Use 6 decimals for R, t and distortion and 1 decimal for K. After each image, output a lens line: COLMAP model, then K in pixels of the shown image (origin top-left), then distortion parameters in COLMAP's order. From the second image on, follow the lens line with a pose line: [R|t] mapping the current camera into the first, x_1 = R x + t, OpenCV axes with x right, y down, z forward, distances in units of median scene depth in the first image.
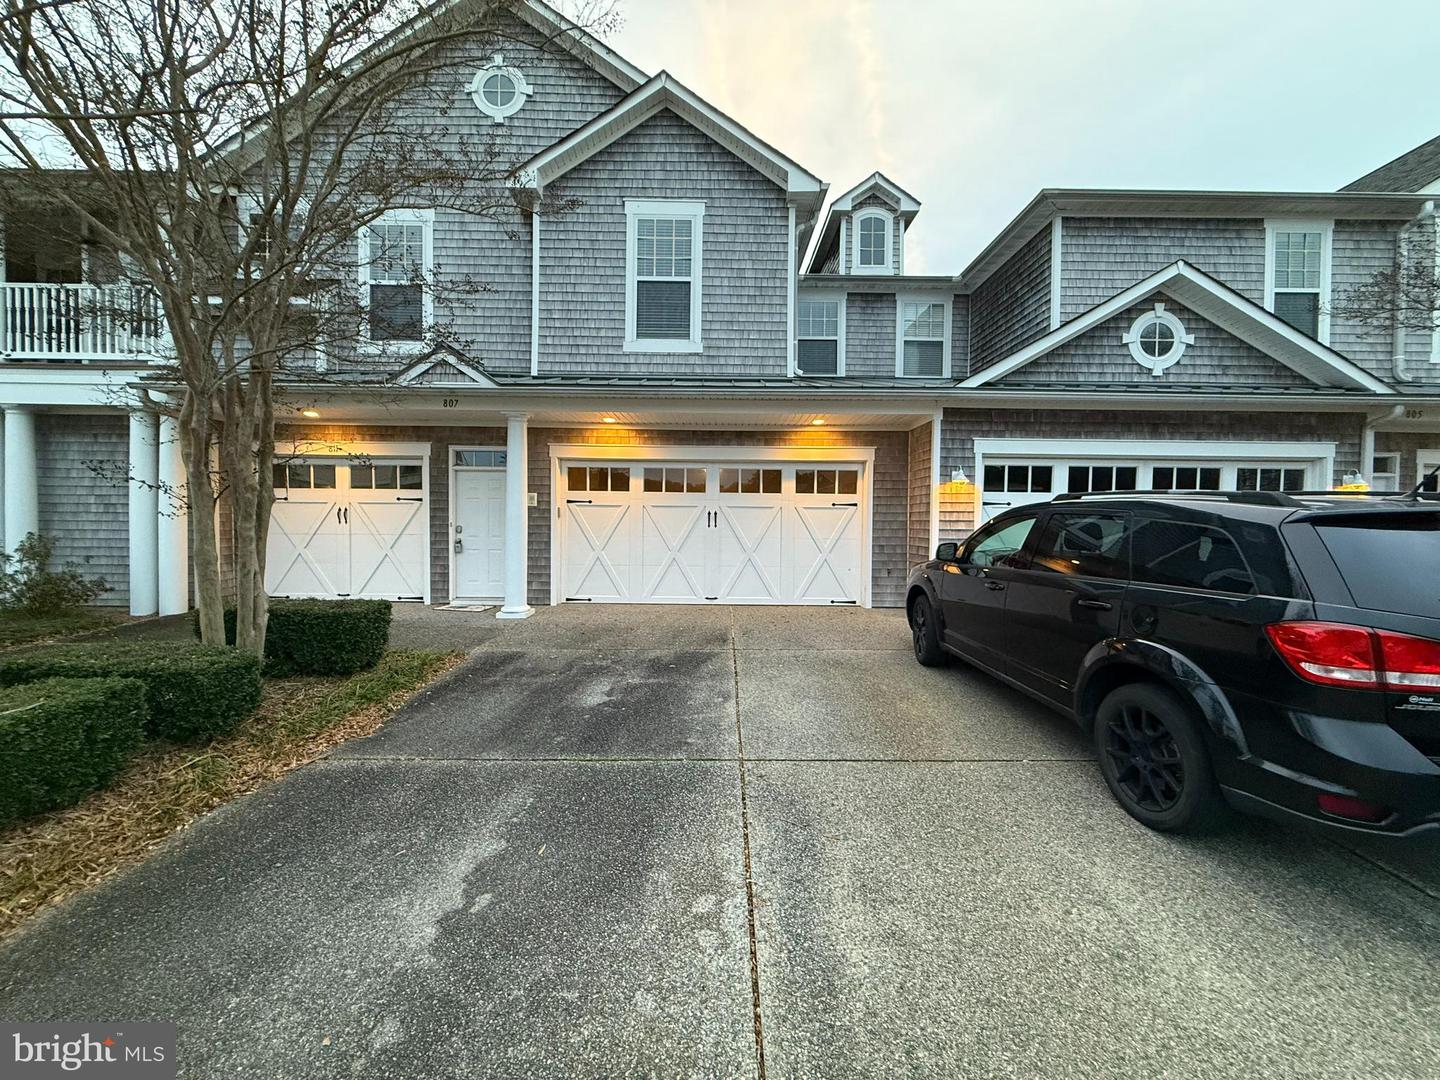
lens RADIAL K [[579.3, 0, 722.1], [0, 579.3, 537.0], [0, 0, 1]] dist [0.000283, -0.000030]
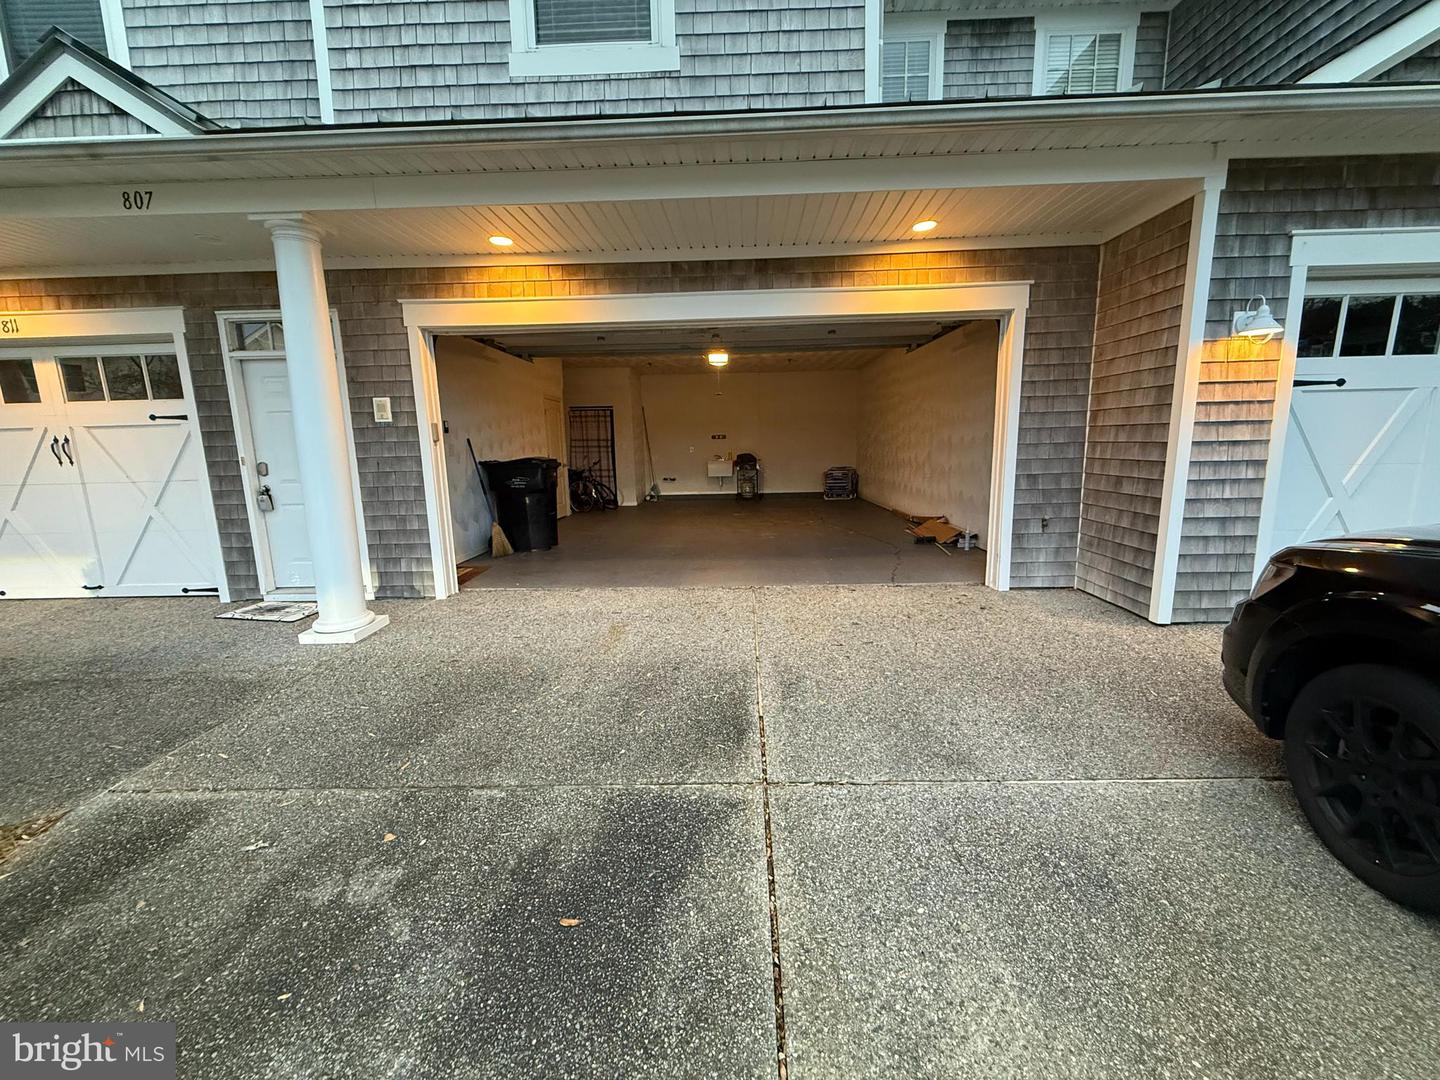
lens RADIAL K [[579.3, 0, 721.8], [0, 579.3, 539.6], [0, 0, 1]] dist [0.000283, -0.000030]
pose [[0.998875, -0.025553, -0.039946, 0.008144], [0.031076, 0.989028, 0.144423, -0.013416], [0.035817, -0.145502, 0.988709, 0.471278]]
